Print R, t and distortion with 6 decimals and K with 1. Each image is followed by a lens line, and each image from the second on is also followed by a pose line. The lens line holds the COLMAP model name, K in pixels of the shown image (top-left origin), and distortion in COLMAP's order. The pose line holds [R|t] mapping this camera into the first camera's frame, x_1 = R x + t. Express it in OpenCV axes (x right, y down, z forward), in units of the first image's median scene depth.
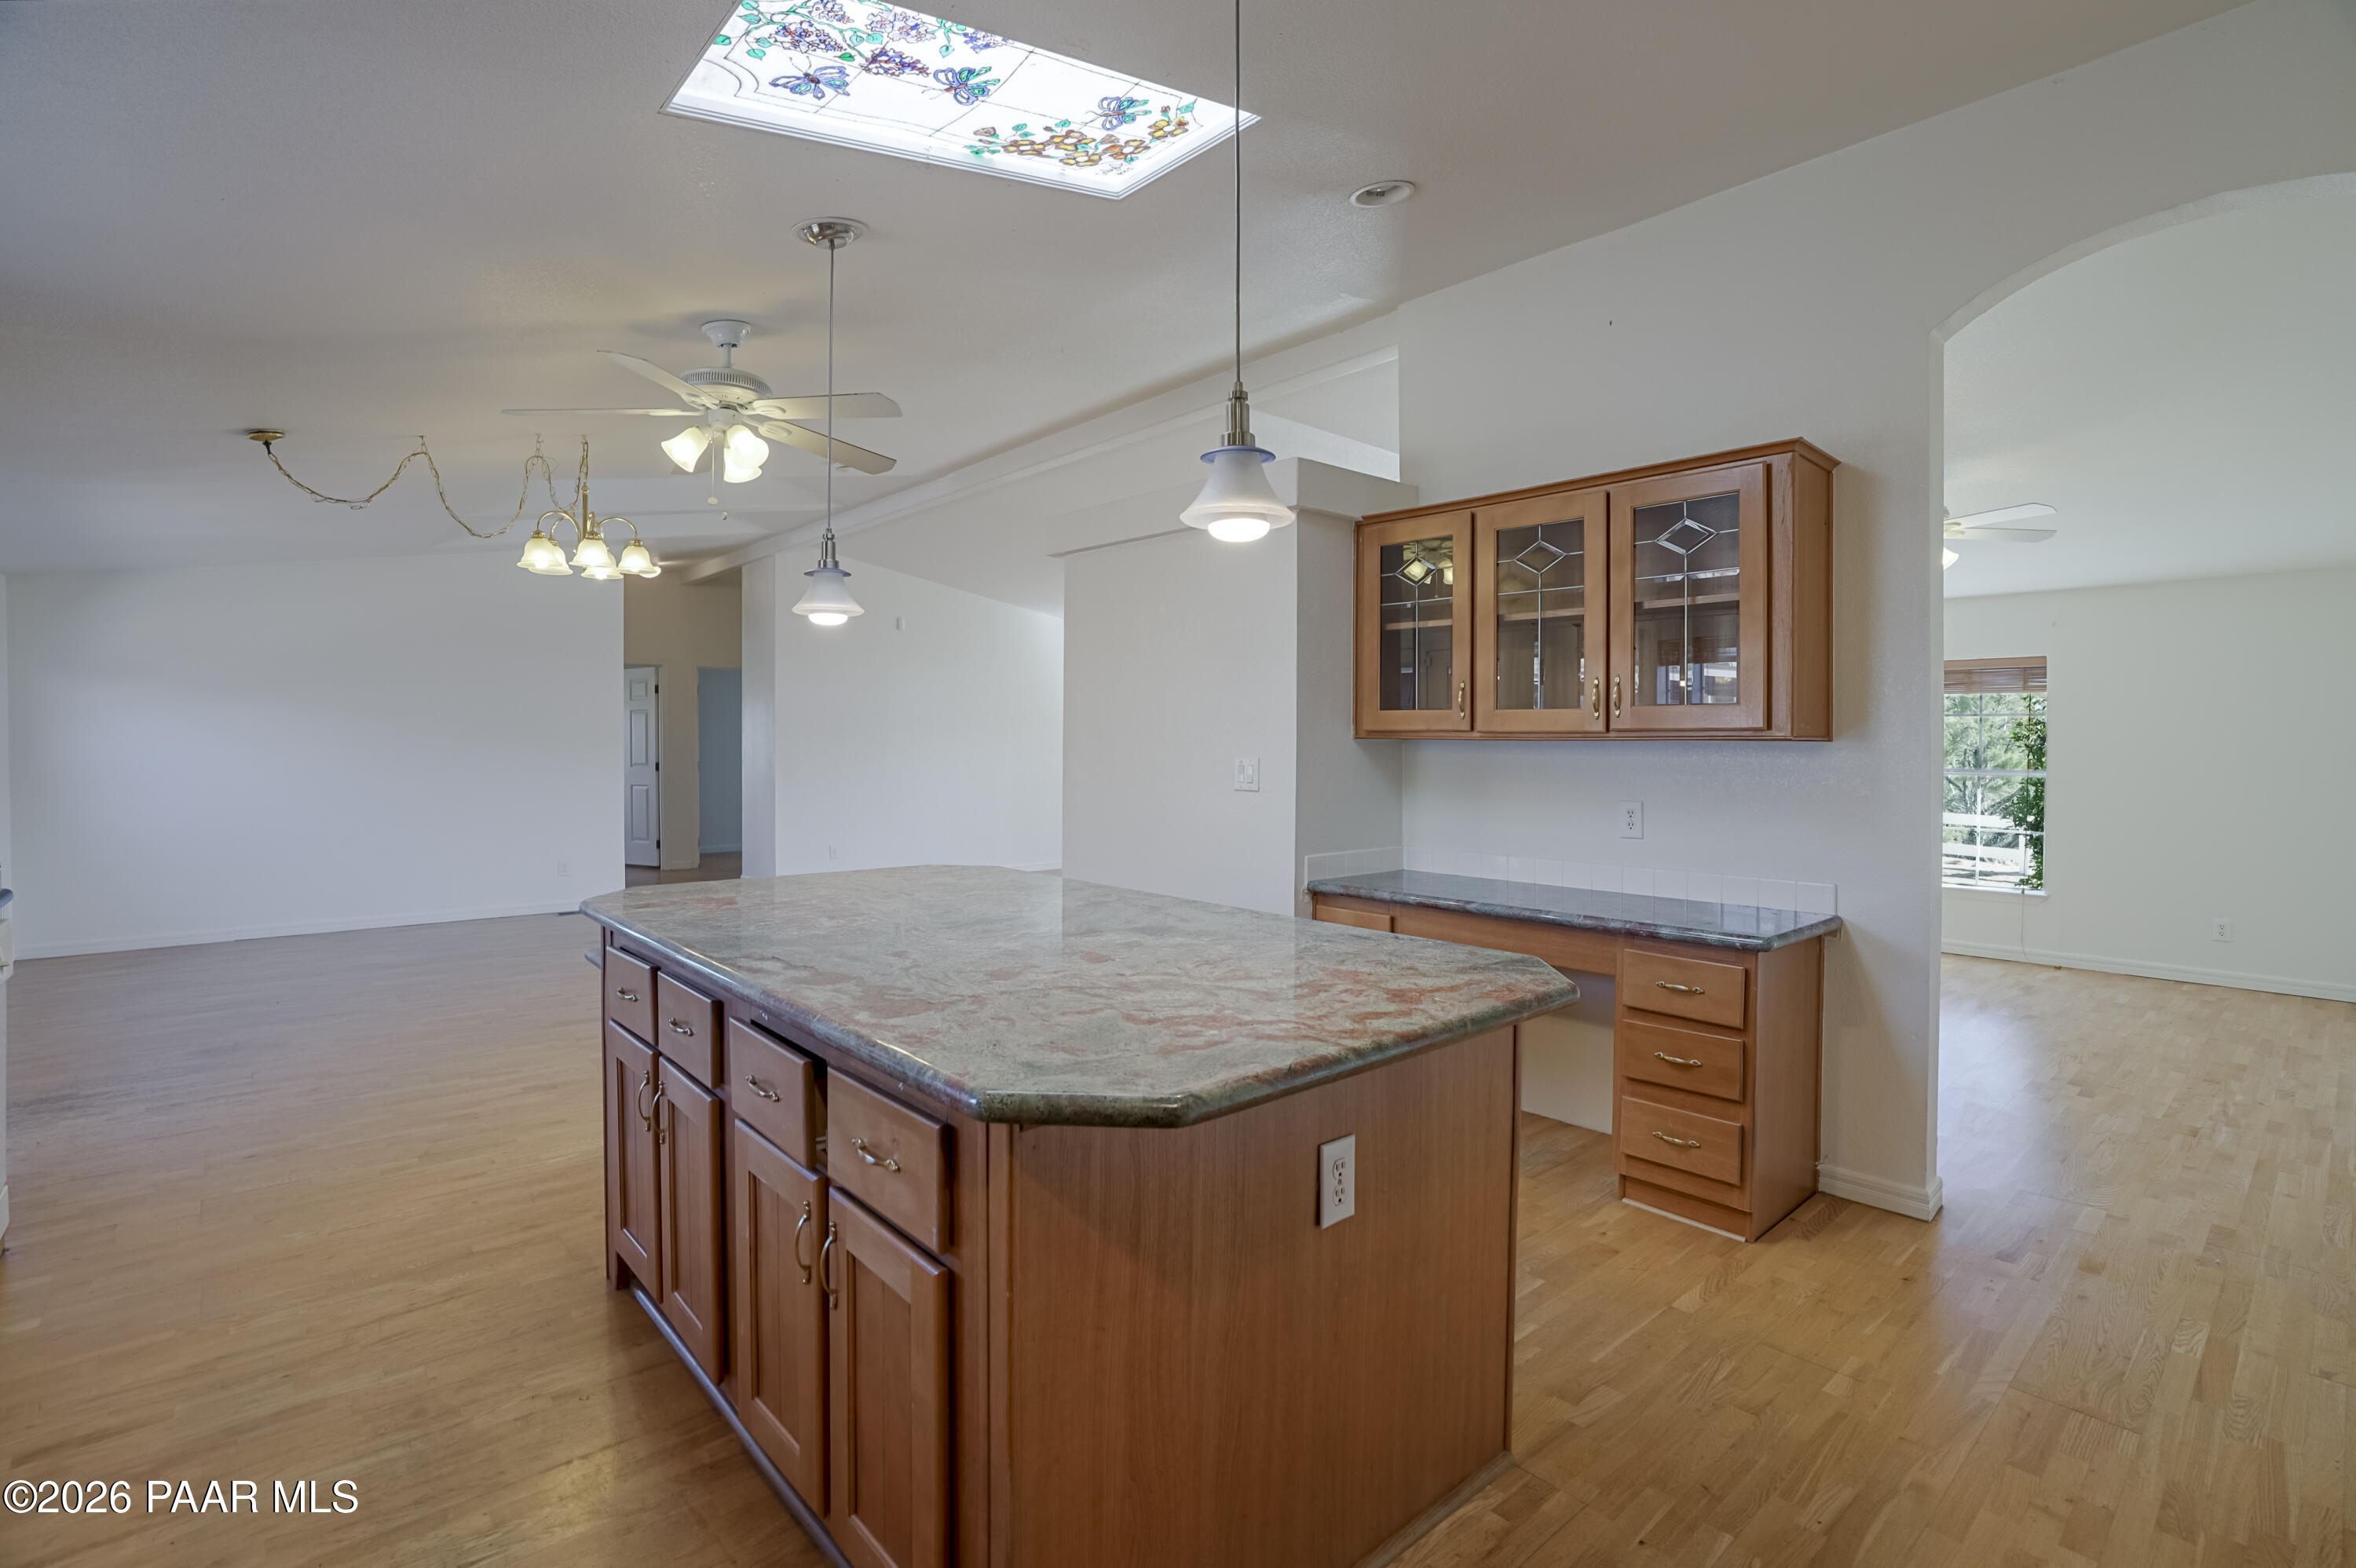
lens RADIAL K [[1092.7, 0, 1183.7], [0, 1092.7, 757.6], [0, 0, 1]] dist [-0.073596, 0.027008]
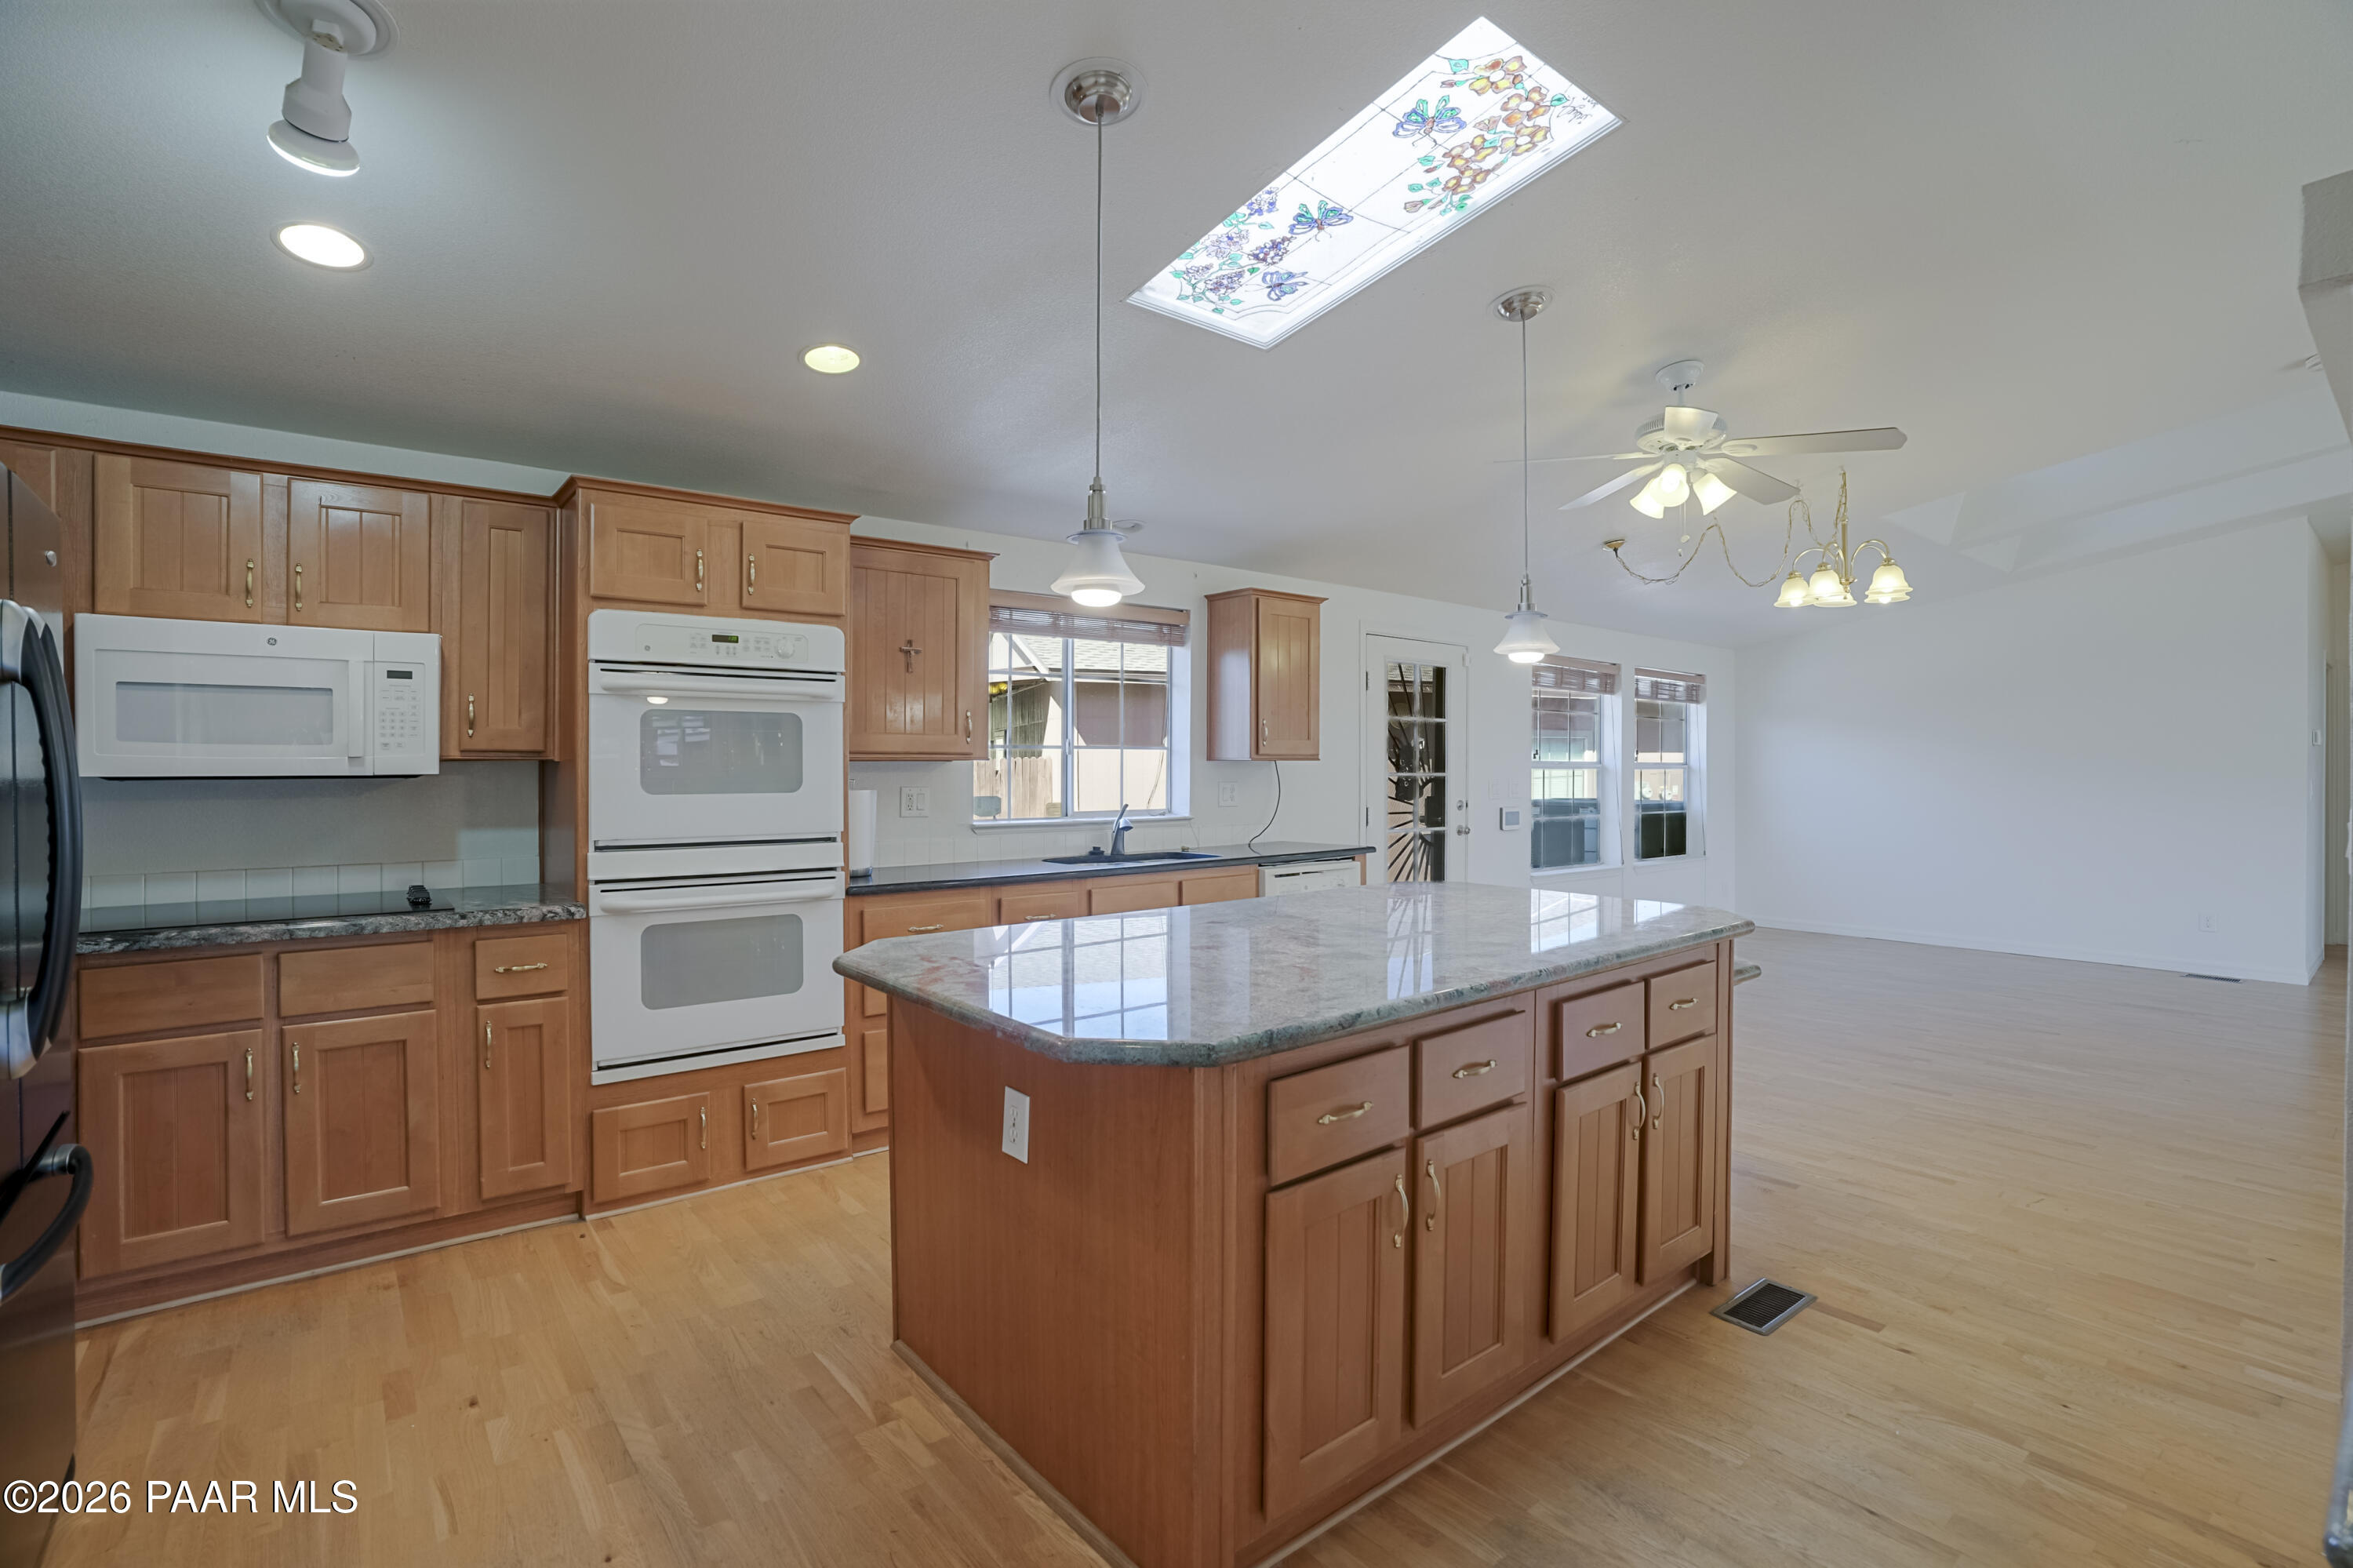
lens RADIAL K [[1091.5, 0, 1182.2], [0, 1091.5, 757.6], [0, 0, 1]] dist [-0.073596, 0.027008]
pose [[-0.046898, -0.010165, -0.998848, 0.833318], [-0.027946, 0.999570, -0.008861, -0.008085], [0.998509, 0.027498, -0.047162, 0.761706]]
